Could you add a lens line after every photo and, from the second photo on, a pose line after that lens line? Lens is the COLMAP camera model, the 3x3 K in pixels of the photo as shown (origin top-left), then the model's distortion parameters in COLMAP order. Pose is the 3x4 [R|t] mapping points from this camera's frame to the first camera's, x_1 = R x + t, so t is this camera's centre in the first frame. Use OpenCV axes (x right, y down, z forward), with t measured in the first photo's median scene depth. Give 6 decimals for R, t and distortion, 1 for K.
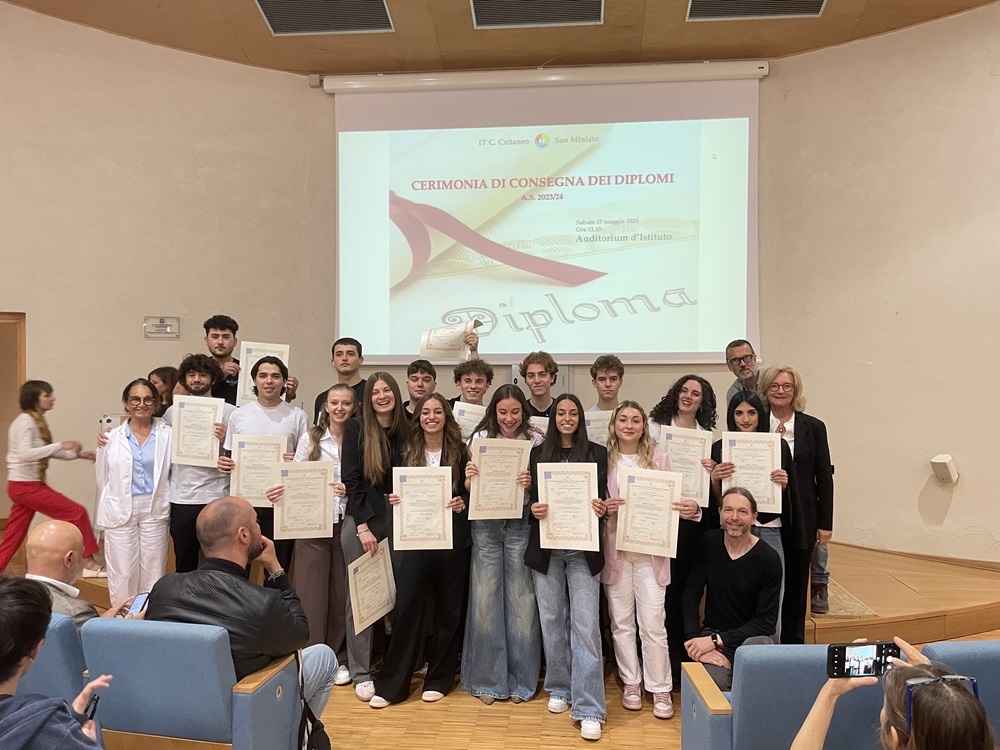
lens RADIAL K [[774.2, 0, 503.6], [0, 774.2, 390.5], [0, 0, 1]] dist [0.078518, -0.112475]
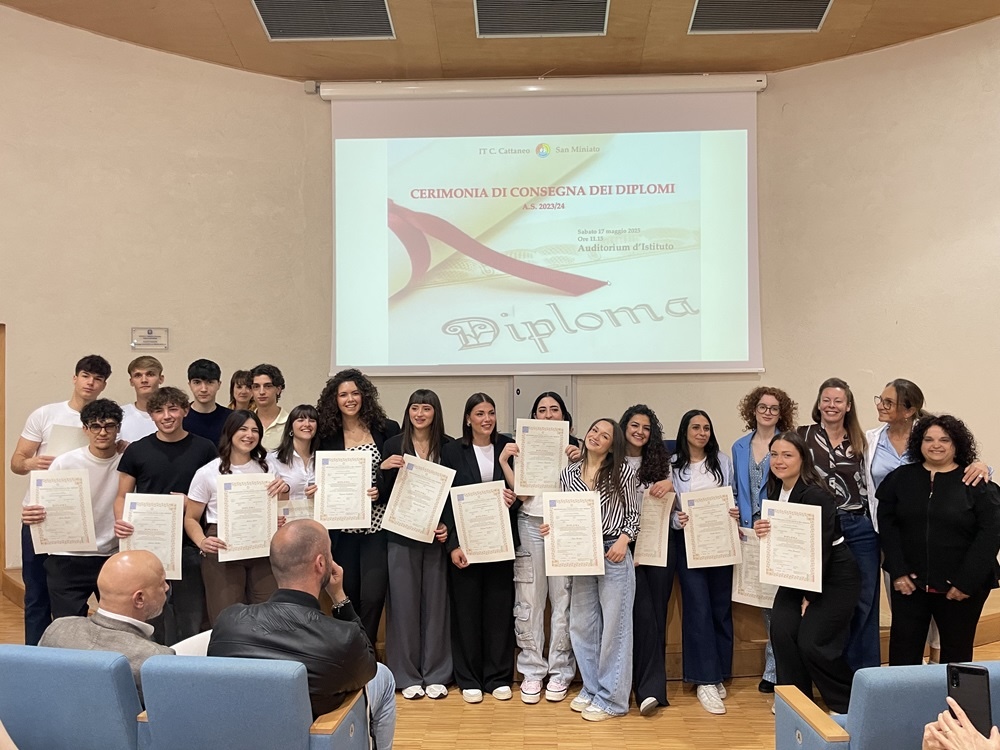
lens RADIAL K [[774.2, 0, 508.2], [0, 774.2, 378.4], [0, 0, 1]] dist [0.078518, -0.112475]
pose [[0.998289, -0.006337, 0.058120, -0.055481], [0.007973, 0.999577, -0.027957, -0.001679], [-0.057918, 0.028373, 0.997918, 0.018867]]
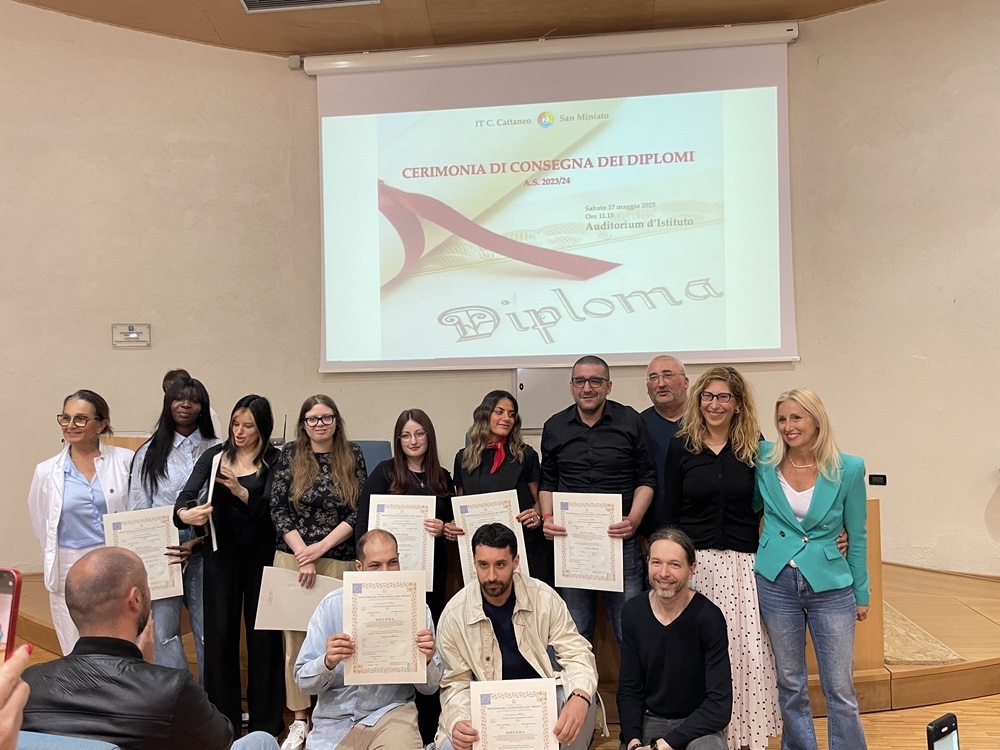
lens RADIAL K [[774.2, 0, 494.6], [0, 774.2, 384.5], [0, 0, 1]] dist [0.078518, -0.112475]
pose [[0.999475, -0.019681, -0.025747, 0.007800], [0.019084, 0.999548, -0.023214, 0.005560], [0.026192, 0.022710, 0.999399, 0.105806]]
